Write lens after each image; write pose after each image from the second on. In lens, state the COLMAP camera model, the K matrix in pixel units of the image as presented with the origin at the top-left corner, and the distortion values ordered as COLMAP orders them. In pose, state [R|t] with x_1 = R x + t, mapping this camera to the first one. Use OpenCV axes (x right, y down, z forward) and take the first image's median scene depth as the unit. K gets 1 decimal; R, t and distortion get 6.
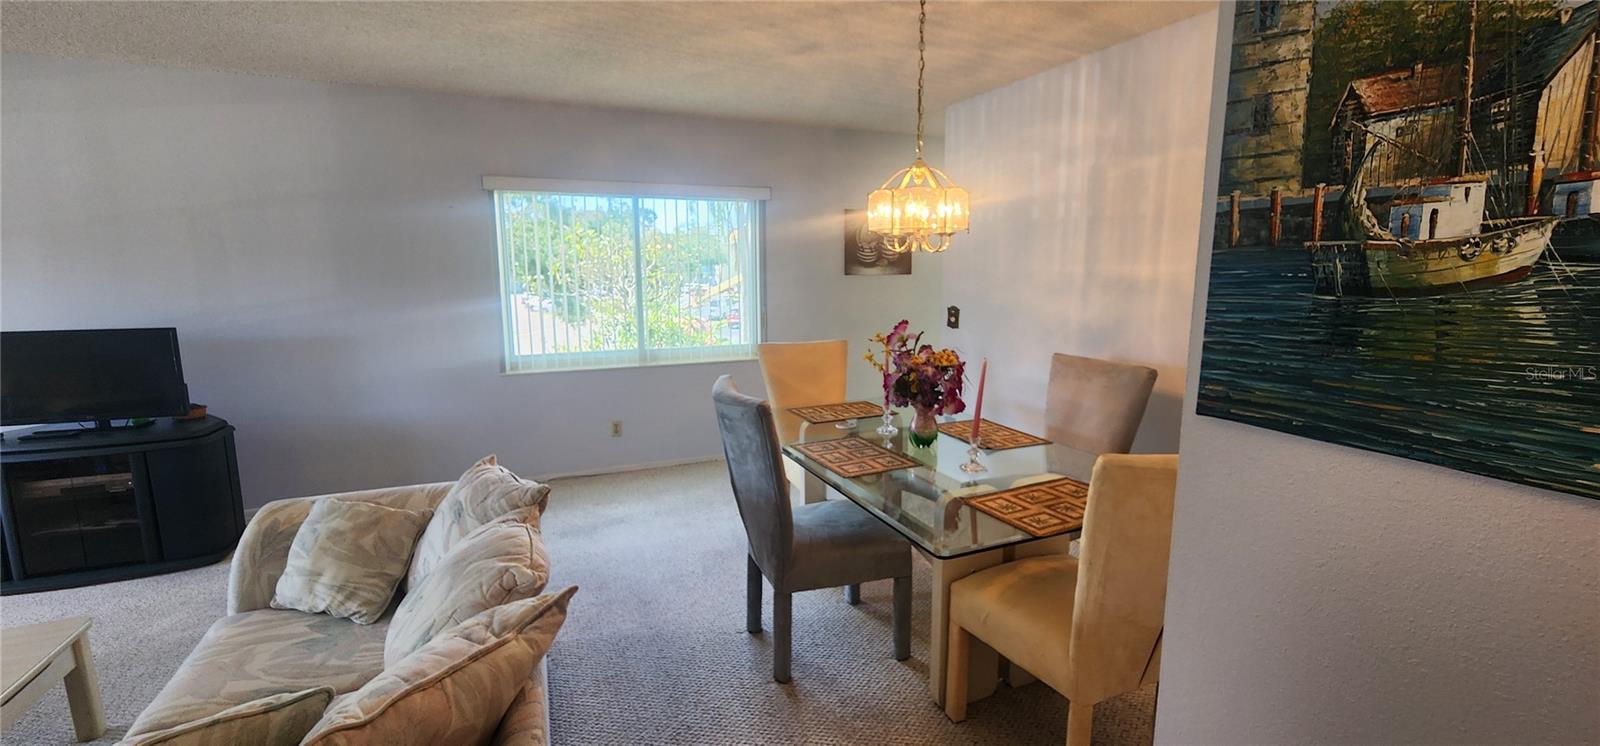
lens RADIAL K [[651.6, 0, 806.3], [0, 651.6, 371.7], [0, 0, 1]] dist [-0.000772, 0.001627]
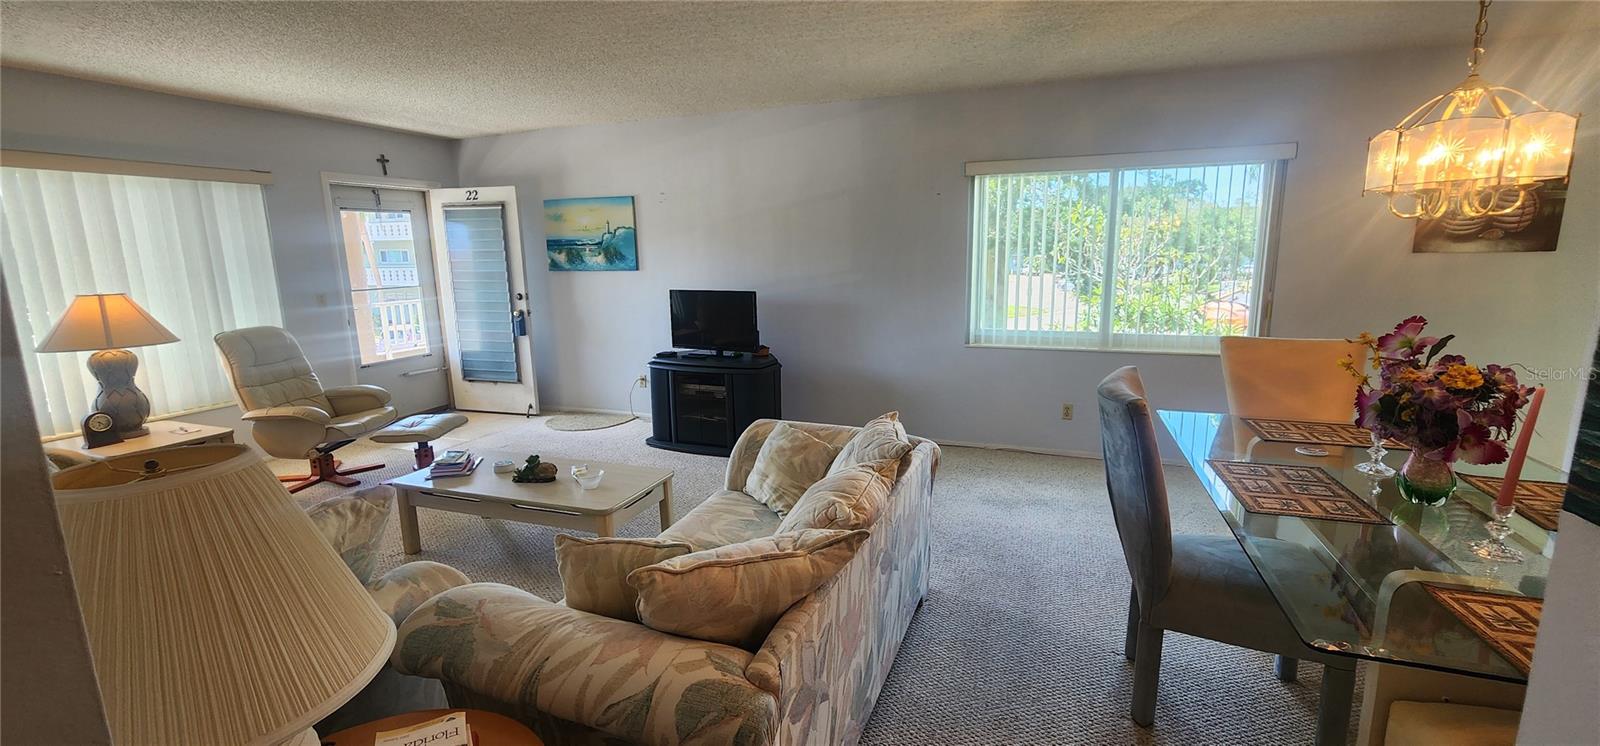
lens RADIAL K [[651.6, 0, 833.9], [0, 651.6, 369.7], [0, 0, 1]] dist [-0.000772, 0.001627]
pose [[0.727891, 0.116148, -0.675784, 0.187760], [-0.097299, 0.993072, 0.065879, -0.009354], [0.678755, 0.017800, 0.734149, 0.073855]]
